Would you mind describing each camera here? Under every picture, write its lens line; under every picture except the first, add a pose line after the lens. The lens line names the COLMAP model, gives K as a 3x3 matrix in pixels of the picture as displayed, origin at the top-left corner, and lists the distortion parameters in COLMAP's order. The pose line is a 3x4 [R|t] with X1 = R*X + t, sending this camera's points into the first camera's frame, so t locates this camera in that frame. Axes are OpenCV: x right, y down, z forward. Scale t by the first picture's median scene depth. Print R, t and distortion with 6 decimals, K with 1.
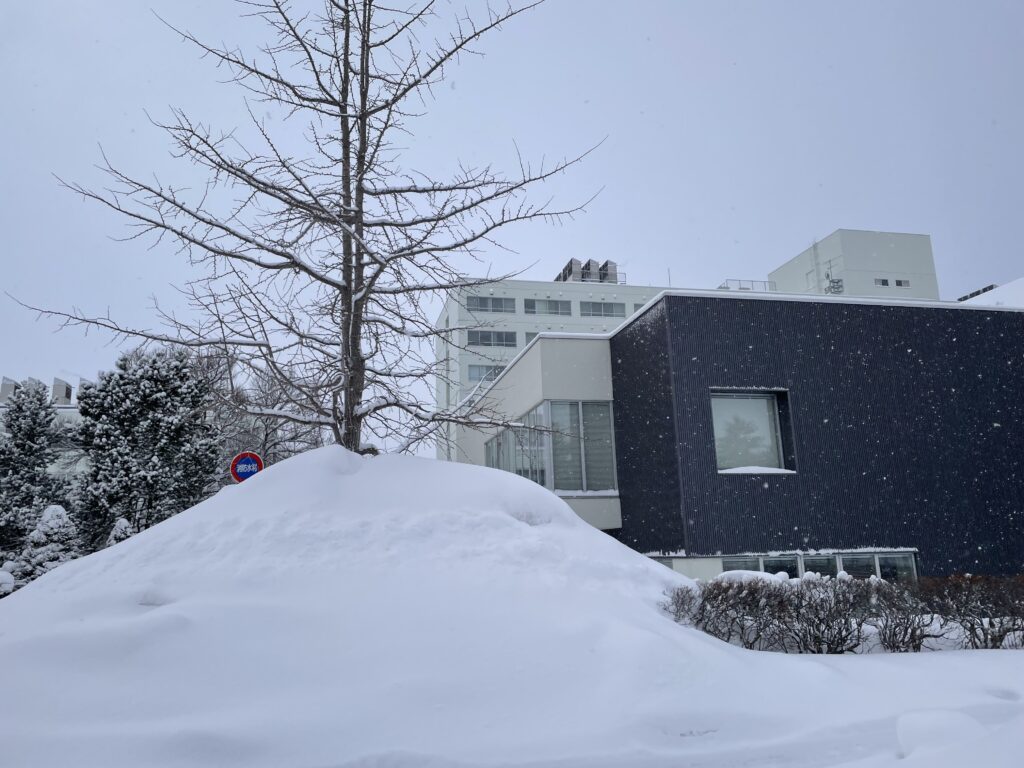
lens RADIAL K [[771.1, 0, 512.0], [0, 771.1, 384.0], [0, 0, 1]] dist [0.005011, -0.069677]
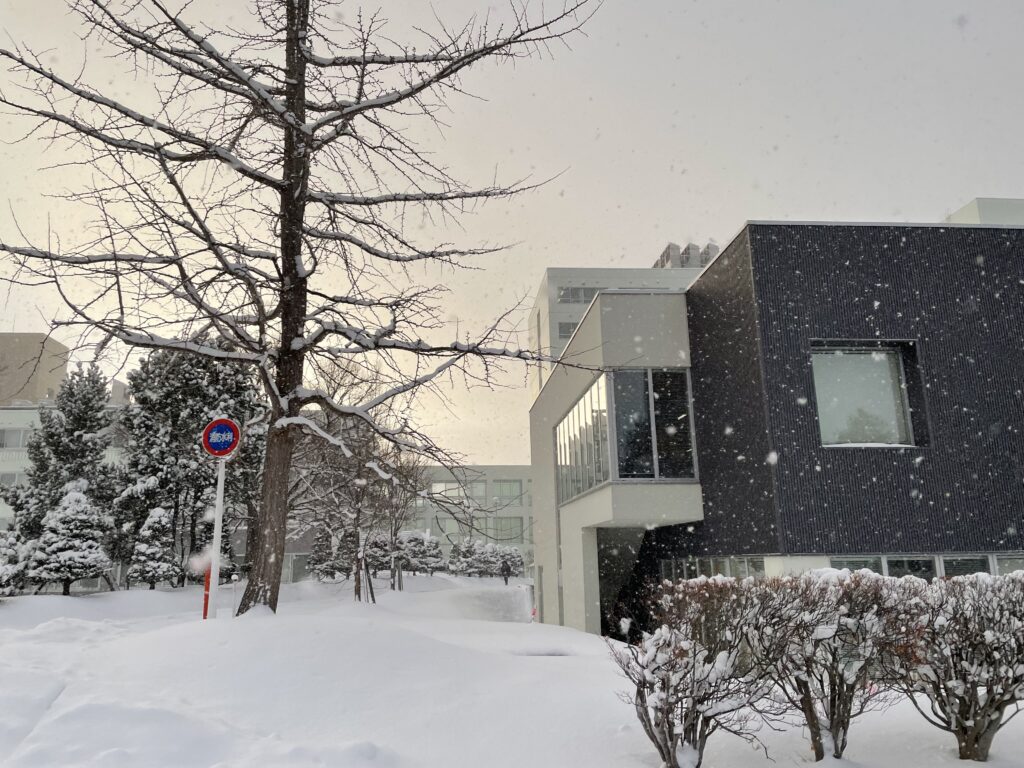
lens RADIAL K [[780.9, 0, 478.0], [0, 780.9, 385.5], [0, 0, 1]] dist [0.005338, -0.070309]
pose [[0.984689, -0.021048, -0.173047, 0.093764], [0.021131, 0.999776, -0.001359, 0.070989], [0.173037, -0.002319, 0.984913, 0.250686]]
